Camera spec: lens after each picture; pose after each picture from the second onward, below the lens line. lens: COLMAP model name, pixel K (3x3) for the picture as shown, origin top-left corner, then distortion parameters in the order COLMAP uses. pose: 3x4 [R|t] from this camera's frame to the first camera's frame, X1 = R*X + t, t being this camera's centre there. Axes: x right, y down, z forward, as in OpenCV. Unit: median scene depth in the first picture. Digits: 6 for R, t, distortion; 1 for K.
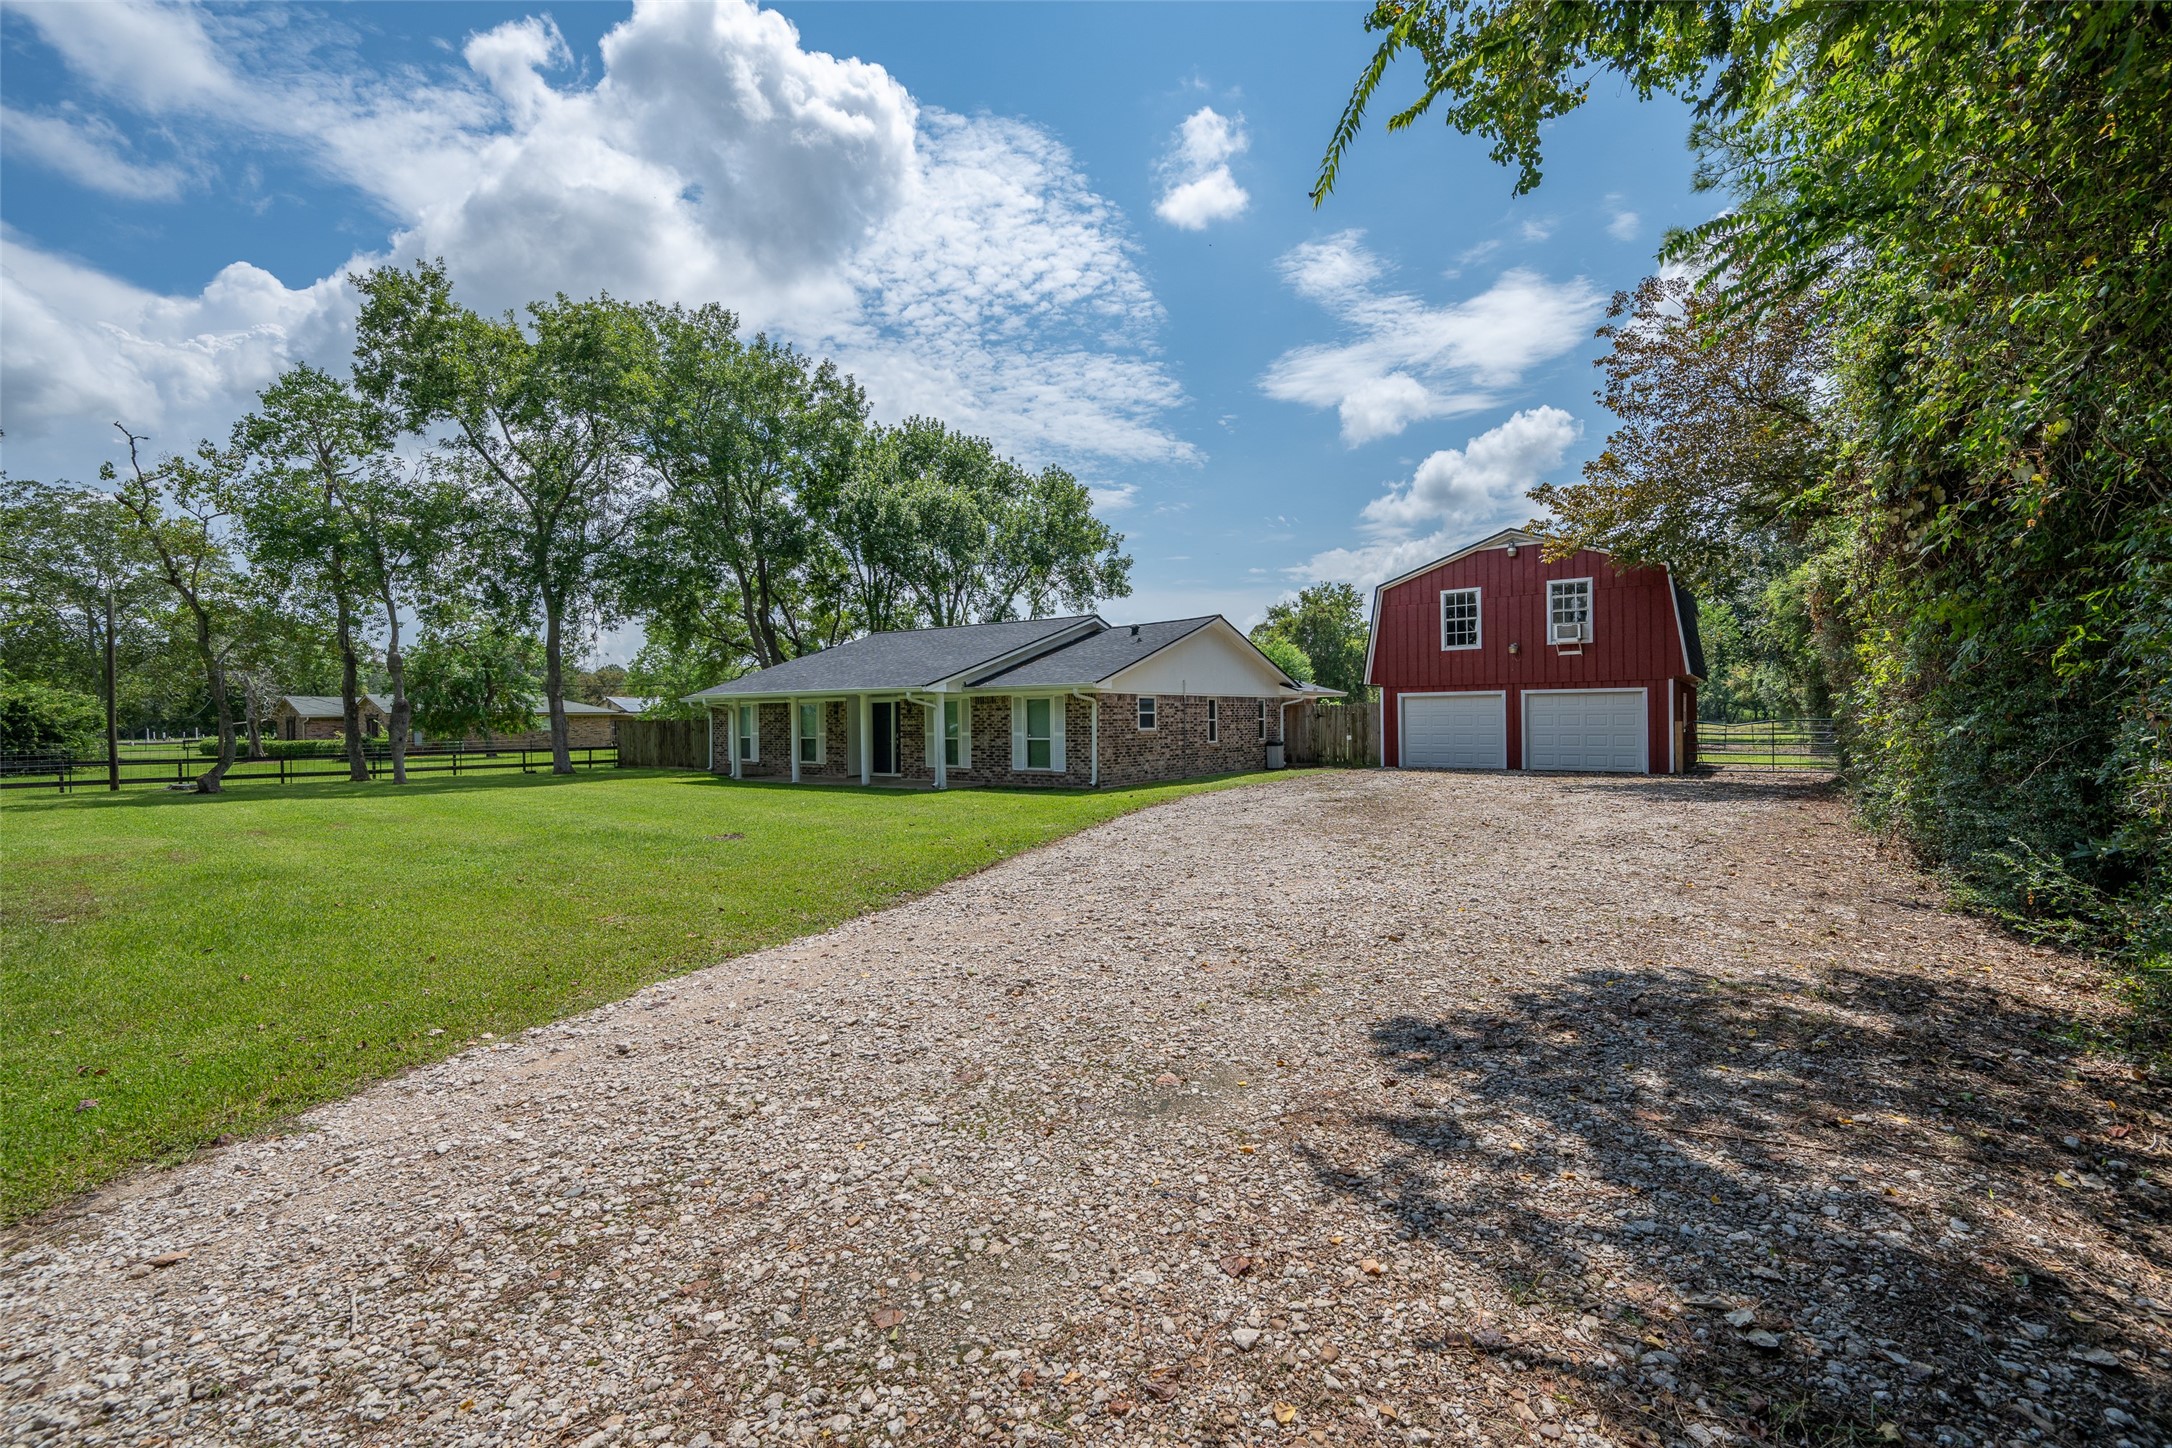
lens RADIAL K [[936.3, 0, 1084.0], [0, 936.3, 713.2], [0, 0, 1]] dist [0.000887, -0.000039]
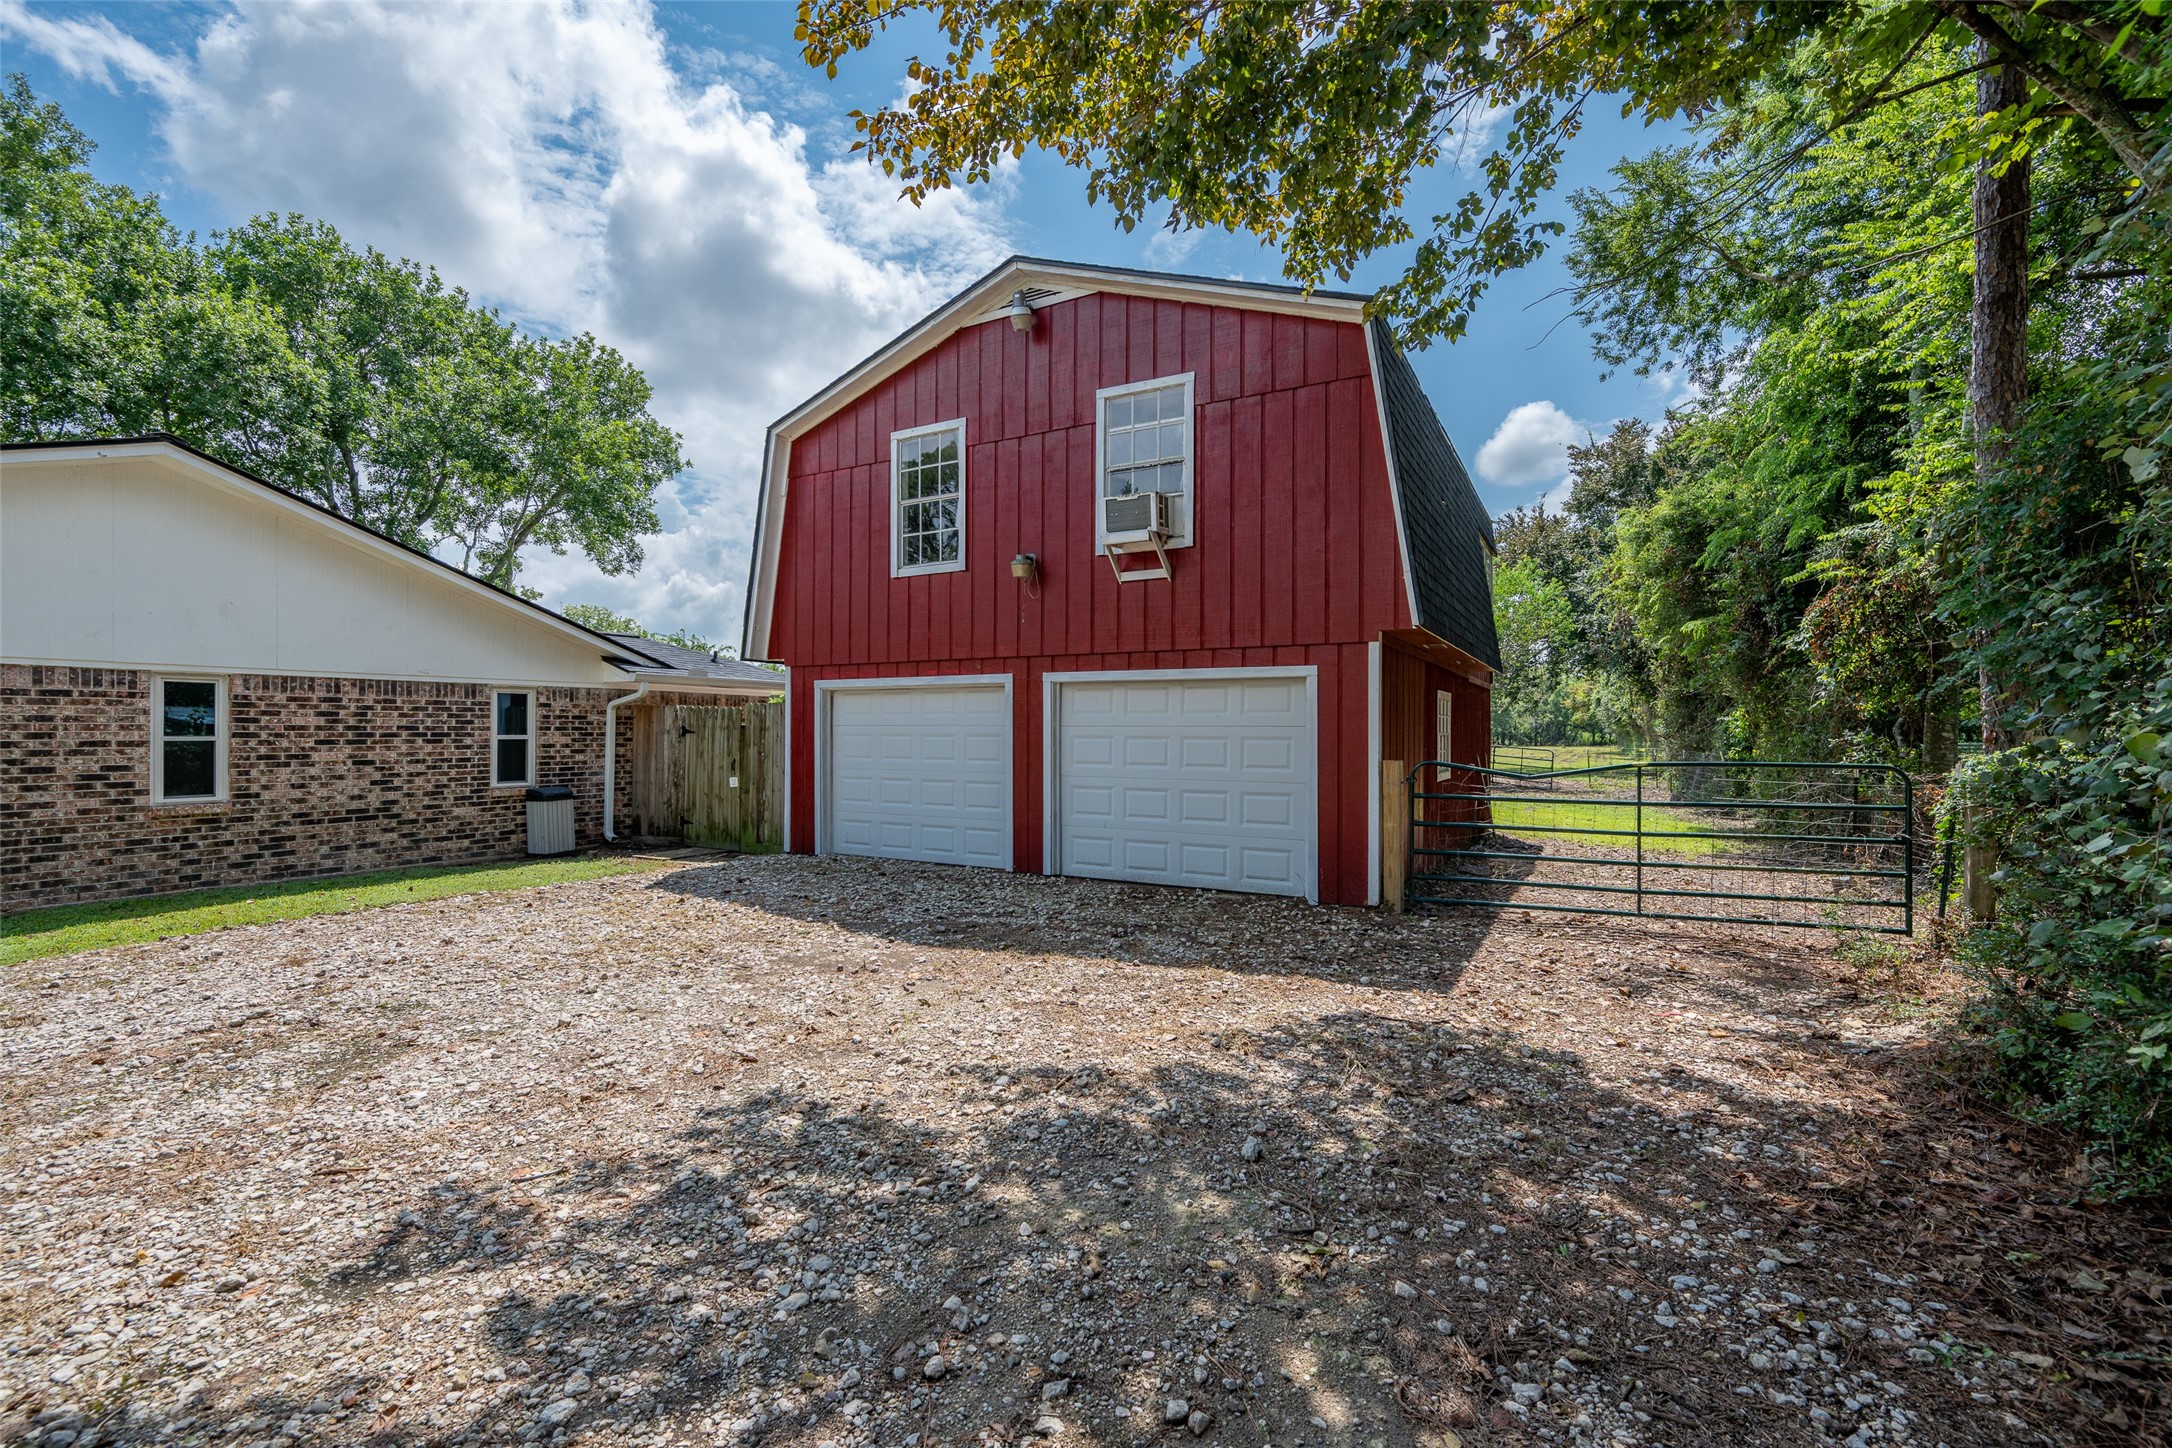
lens RADIAL K [[936.3, 0, 1087.6], [0, 936.3, 733.7], [0, 0, 1]] dist [0.000887, -0.000039]
pose [[0.991867, 0.013994, 0.126510, 0.419547], [-0.014857, 0.999872, 0.005881, -0.001655], [-0.126411, -0.007713, 0.991948, 0.583391]]
